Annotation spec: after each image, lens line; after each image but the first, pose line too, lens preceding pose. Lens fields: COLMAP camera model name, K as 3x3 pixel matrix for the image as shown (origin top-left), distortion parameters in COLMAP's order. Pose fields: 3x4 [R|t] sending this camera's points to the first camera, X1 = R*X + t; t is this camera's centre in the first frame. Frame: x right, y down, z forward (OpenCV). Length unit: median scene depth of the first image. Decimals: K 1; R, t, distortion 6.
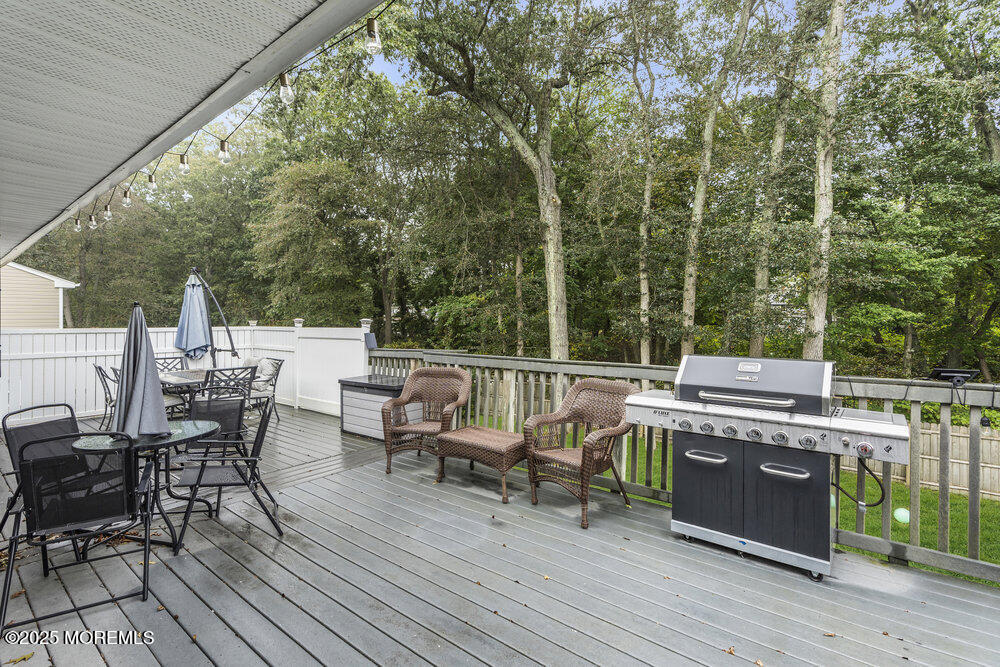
lens RADIAL K [[459.7, 0, 503.1], [0, 459.7, 327.2], [0, 0, 1]] dist [-0.002335, 0.000280]
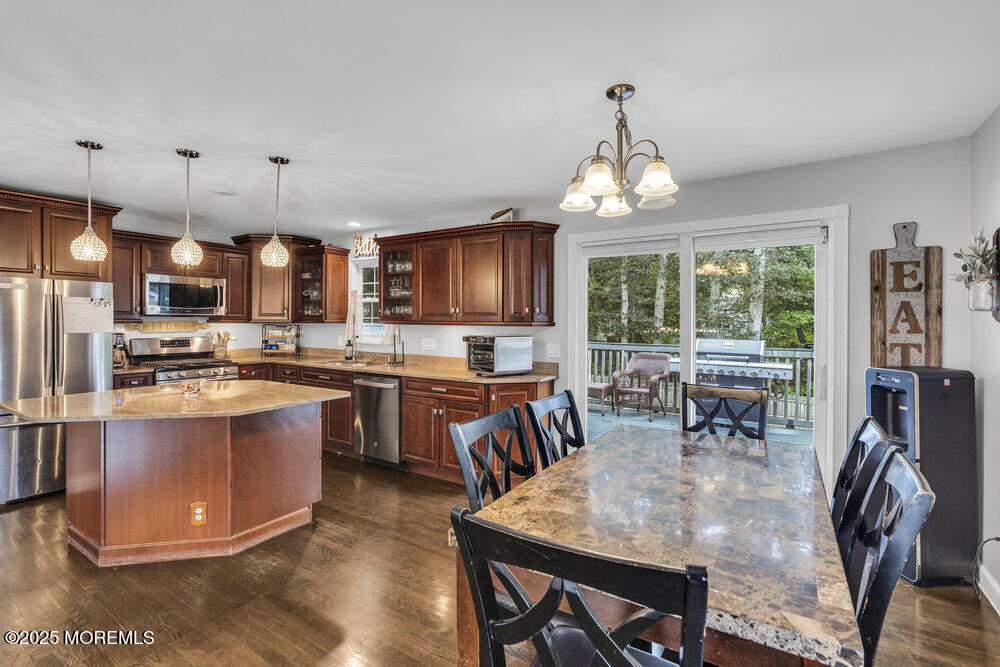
lens RADIAL K [[456.2, 0, 497.0], [0, 456.2, 325.9], [0, 0, 1]] dist [-0.002490, 0.002874]
pose [[0.996304, 0.008186, 0.085508, -0.528775], [-0.007790, 0.999957, -0.004966, 0.016101], [-0.085545, 0.004281, 0.996325, -0.755554]]
